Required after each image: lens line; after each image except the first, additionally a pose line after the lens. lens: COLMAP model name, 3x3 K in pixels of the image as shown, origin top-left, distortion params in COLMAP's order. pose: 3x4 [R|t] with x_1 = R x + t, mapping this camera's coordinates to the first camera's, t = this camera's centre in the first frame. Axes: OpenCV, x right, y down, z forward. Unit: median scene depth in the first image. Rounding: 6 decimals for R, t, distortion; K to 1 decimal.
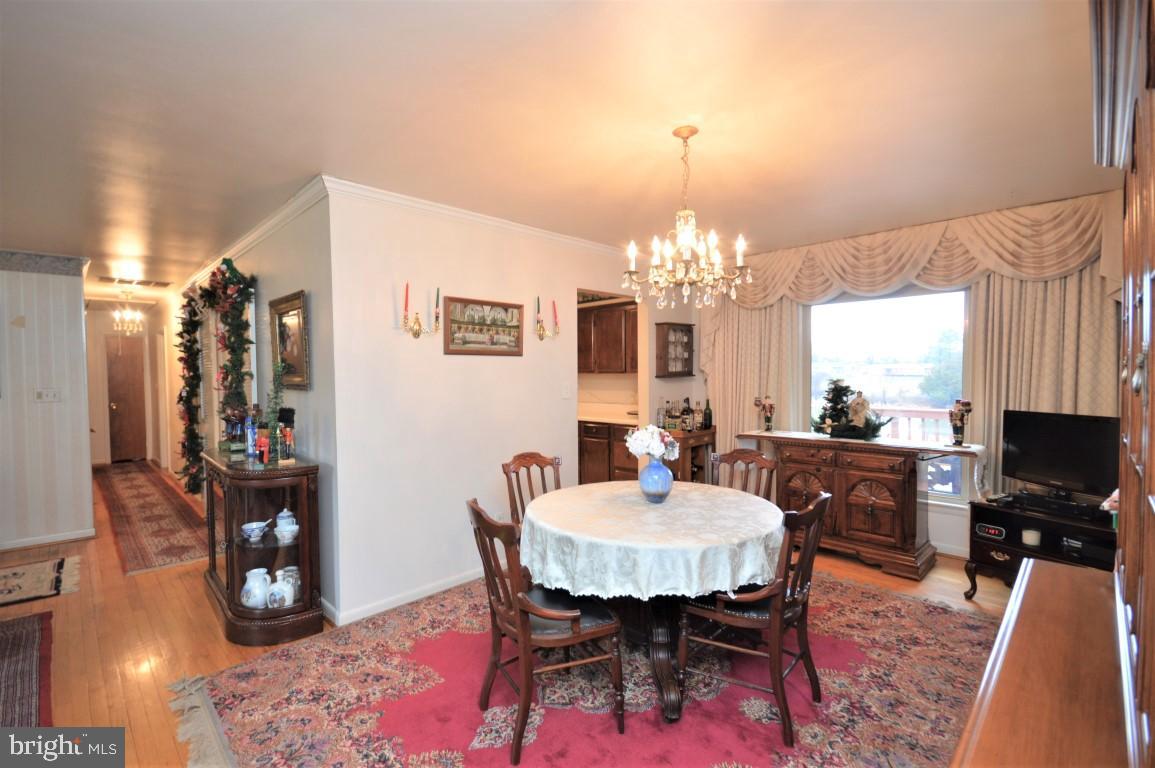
lens RADIAL K [[531.2, 0, 579.9], [0, 531.2, 391.6], [0, 0, 1]] dist [-0.023571, 0.000284]
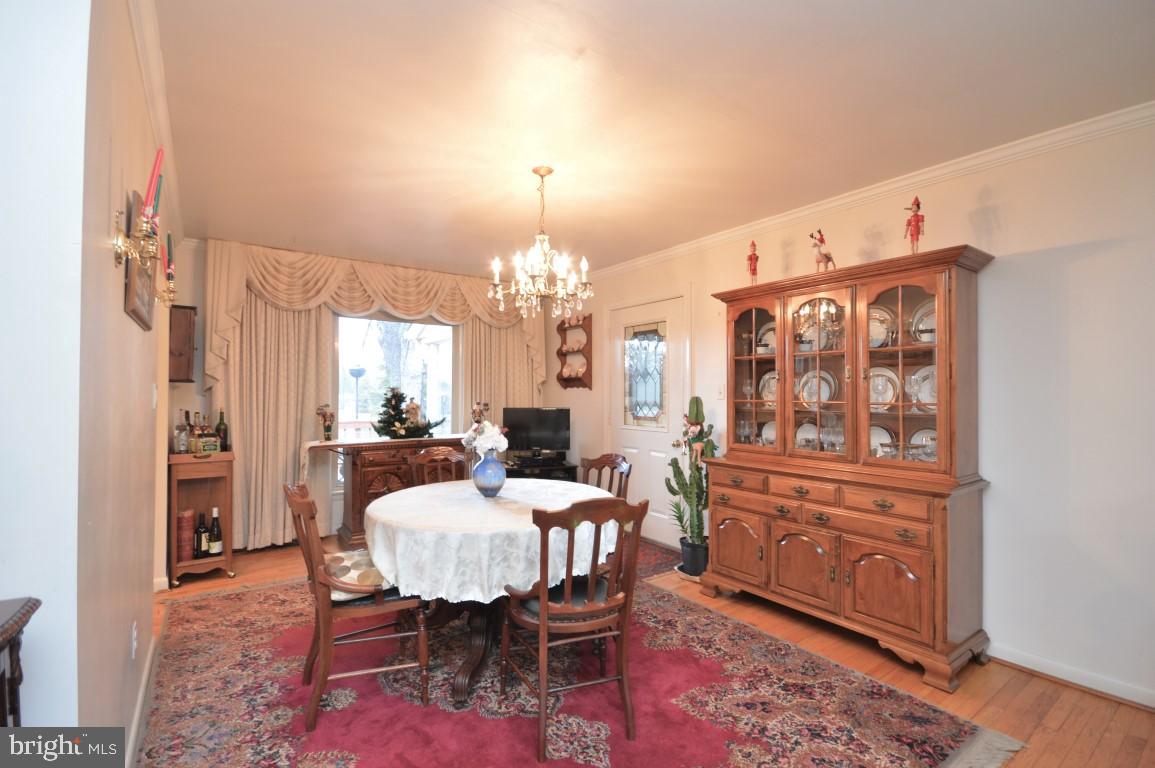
lens RADIAL K [[515.2, 0, 571.9], [0, 515.2, 391.7], [0, 0, 1]] dist [-0.000904, -0.000175]
pose [[0.179446, 0.011771, 0.983697, -0.532424], [0.031900, 0.999333, -0.017777, 0.017532], [-0.983250, 0.034570, 0.178951, 0.426494]]
